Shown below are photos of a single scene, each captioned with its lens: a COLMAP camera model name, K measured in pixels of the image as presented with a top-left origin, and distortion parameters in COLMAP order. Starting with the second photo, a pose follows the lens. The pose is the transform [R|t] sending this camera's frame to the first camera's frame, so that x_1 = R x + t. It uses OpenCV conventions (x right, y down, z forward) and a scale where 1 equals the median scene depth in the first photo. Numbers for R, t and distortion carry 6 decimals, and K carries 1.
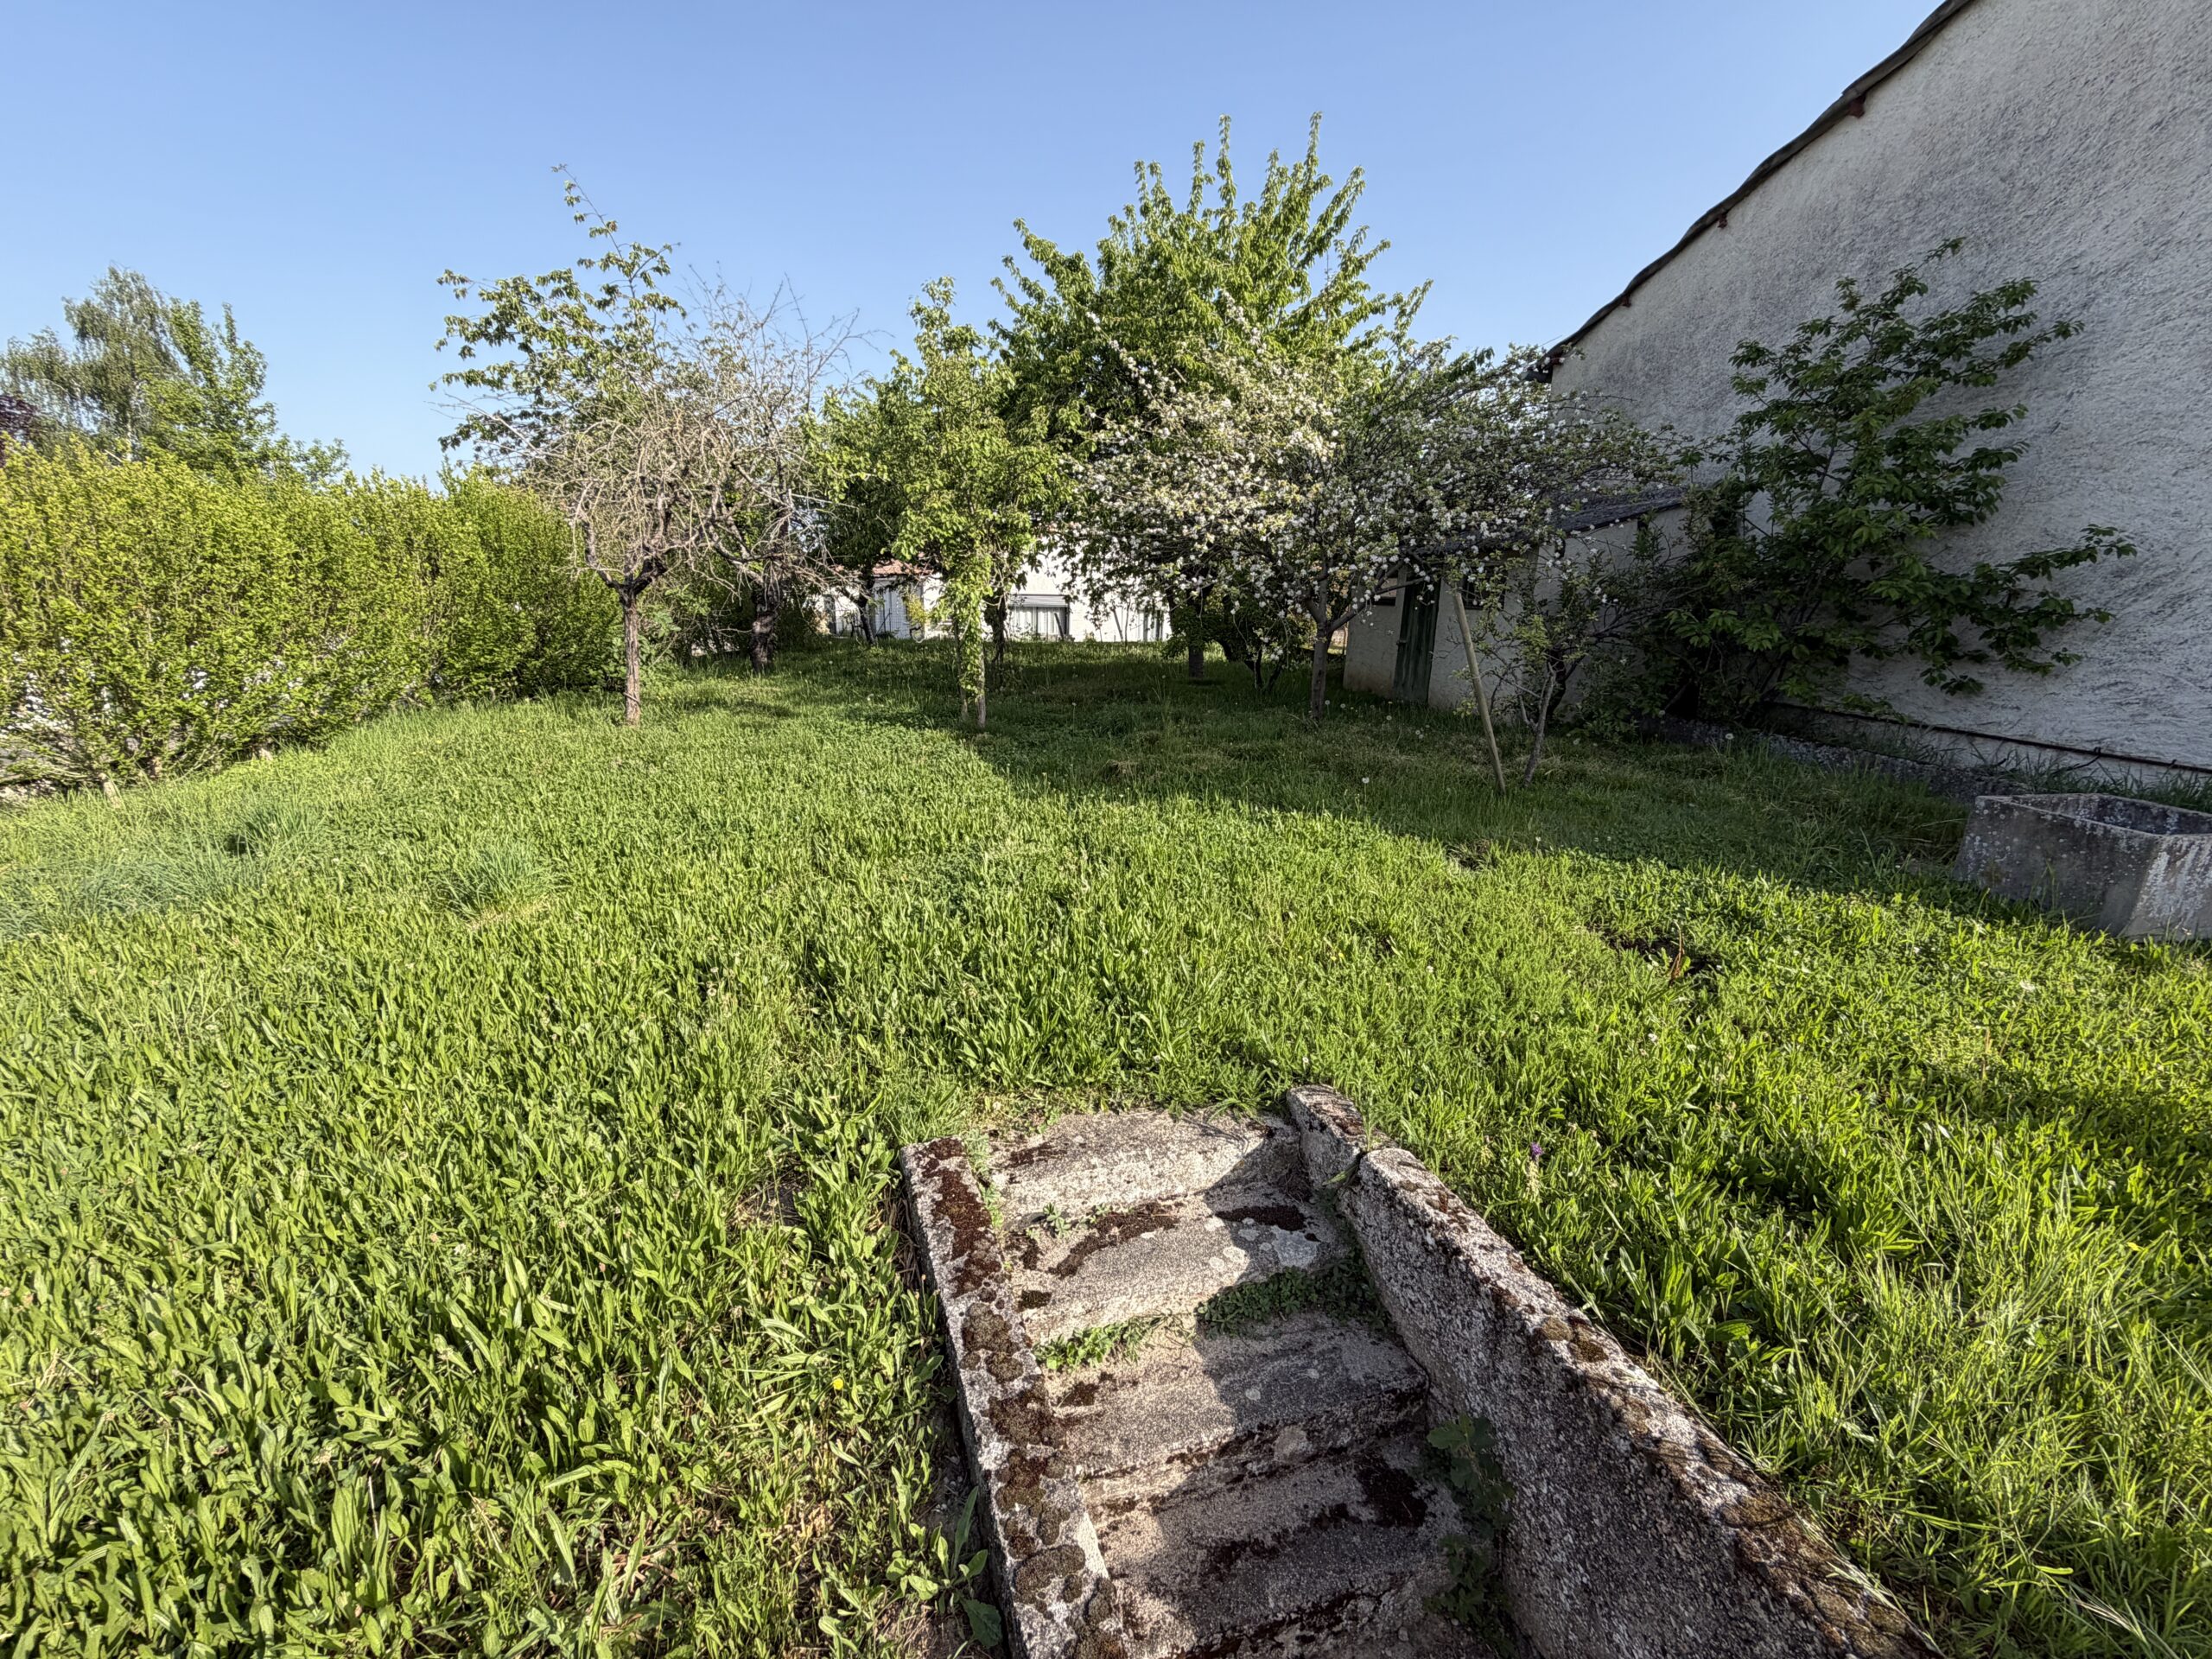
lens RADIAL K [[886.6, 0, 1103.9], [0, 886.6, 831.3], [0, 0, 1]] dist [-0.003615, -0.000274]
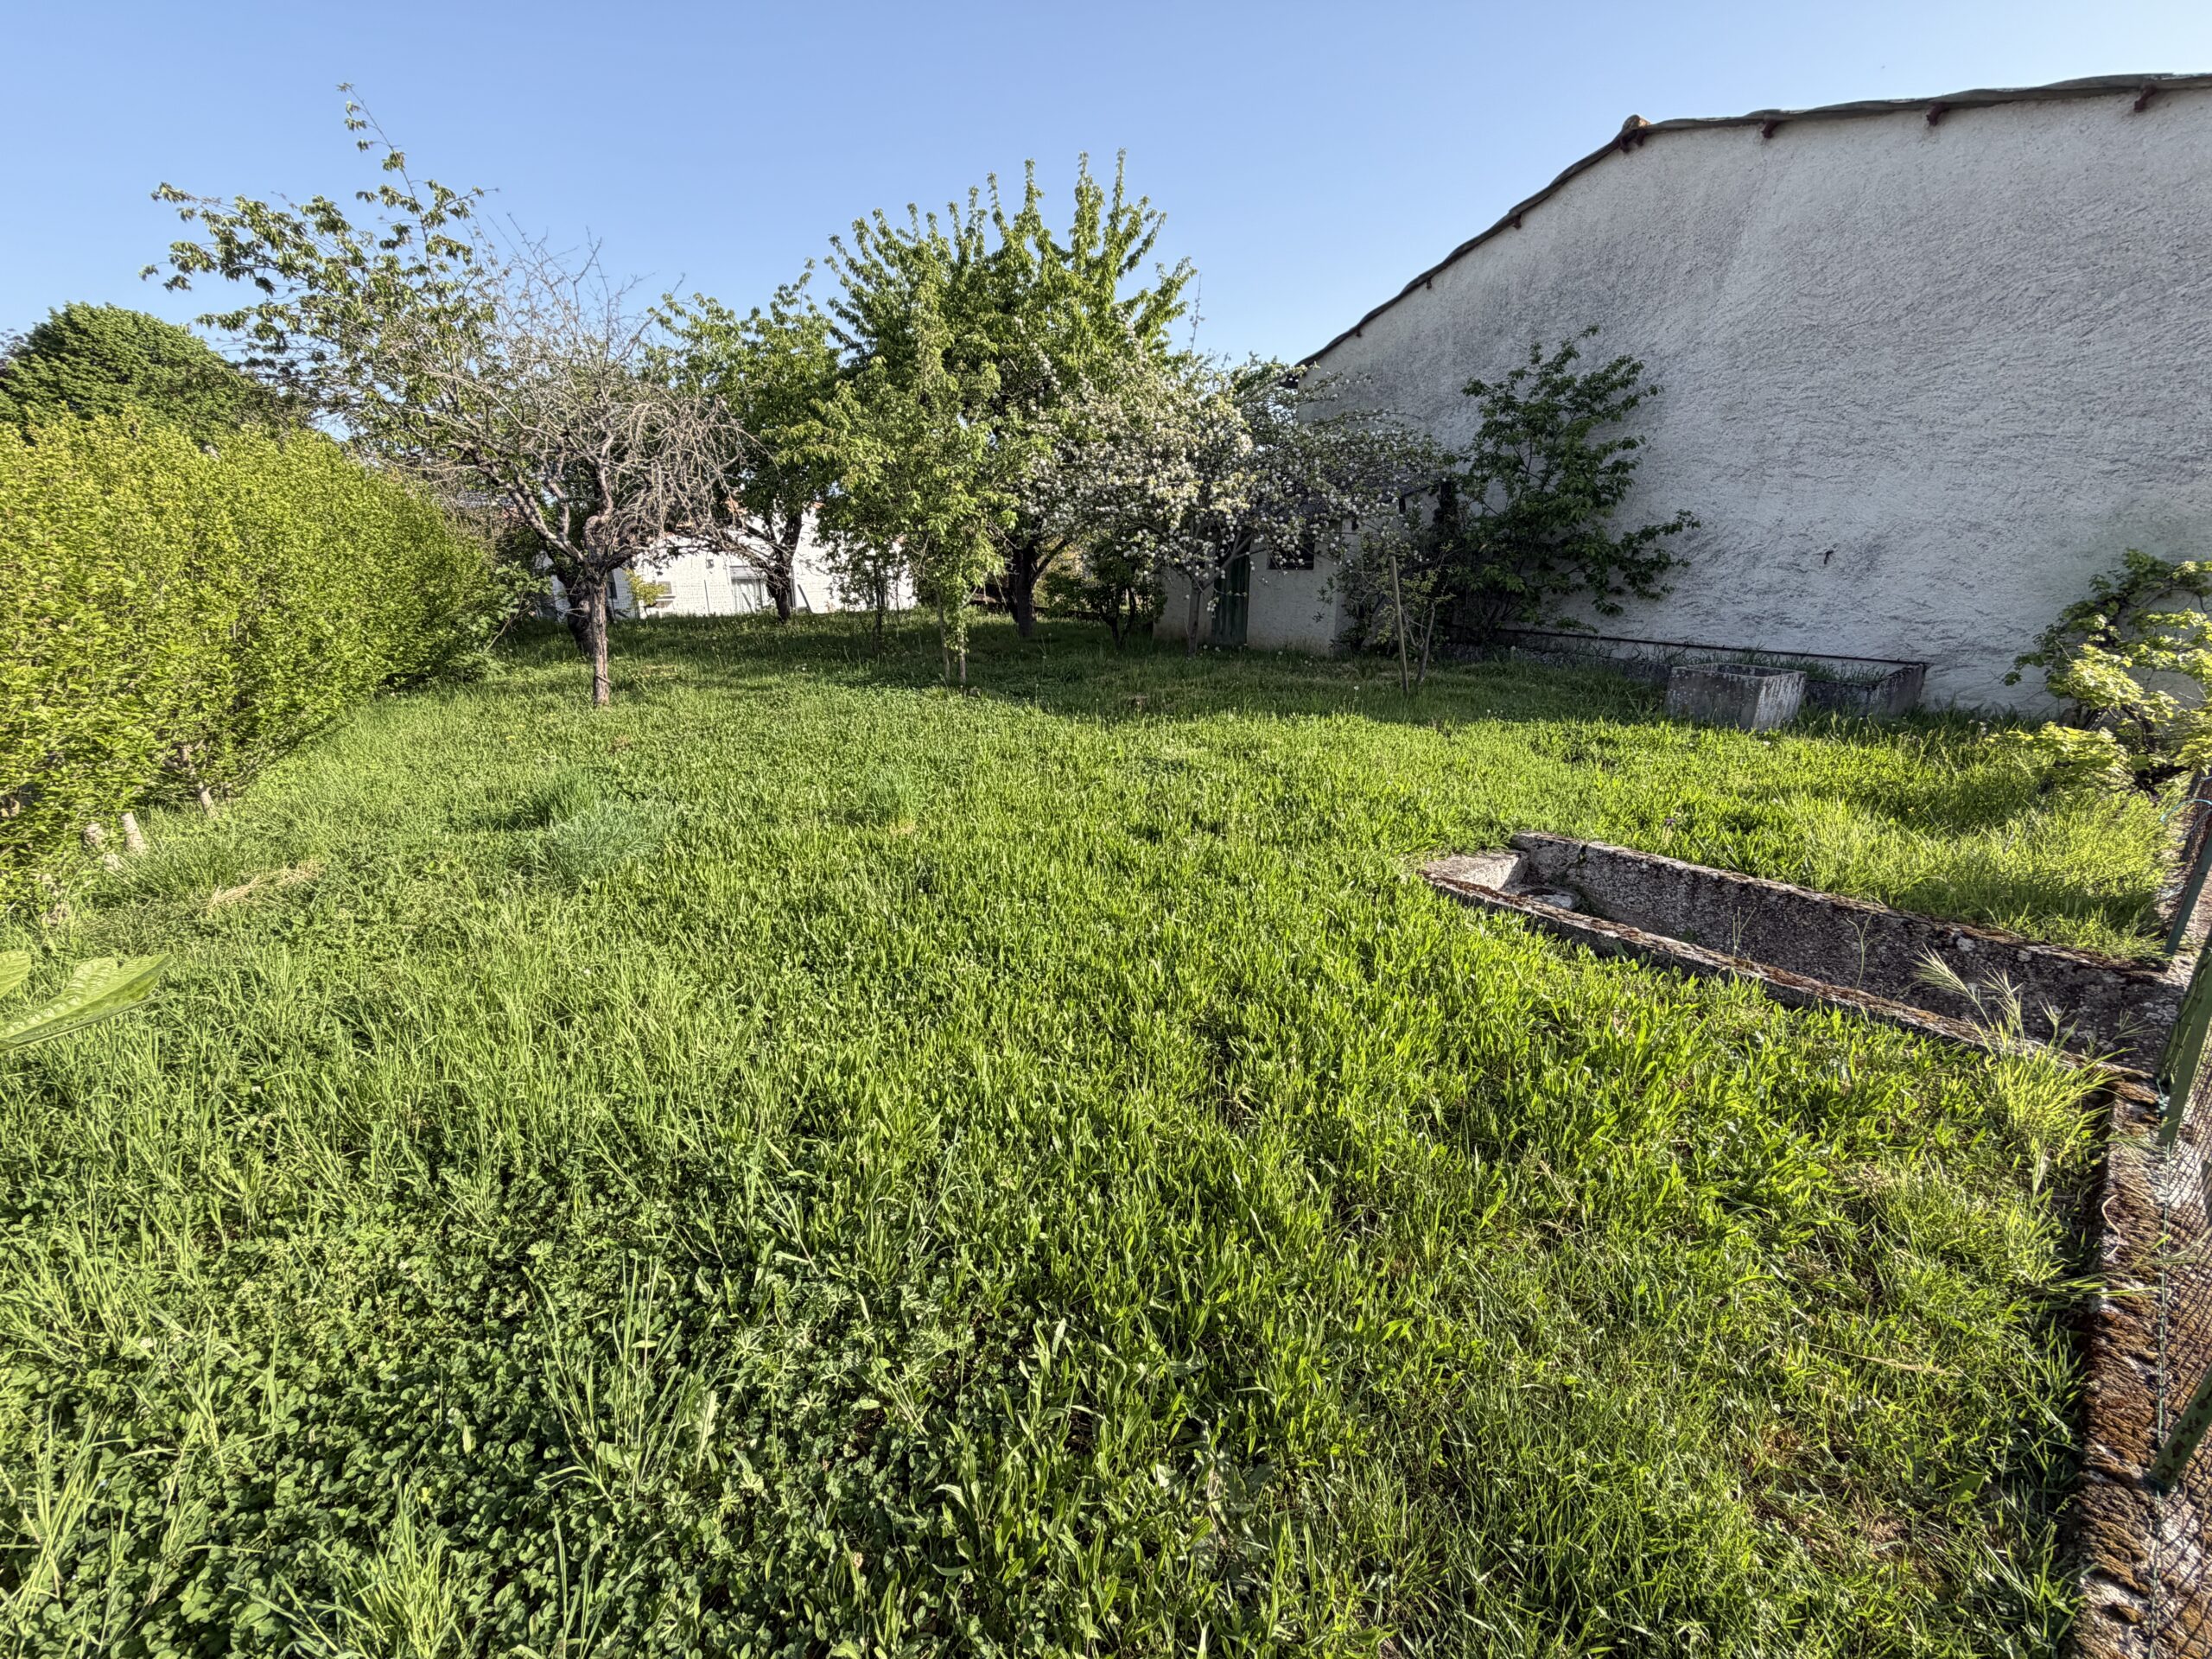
lens RADIAL K [[886.6, 0, 1109.9], [0, 886.6, 828.9], [0, 0, 1]] dist [-0.003615, -0.000274]
pose [[0.923616, -0.127602, 0.361458, -0.482837], [0.115695, 0.991789, 0.054494, 0.035289], [-0.365443, -0.008513, 0.930795, -0.156972]]
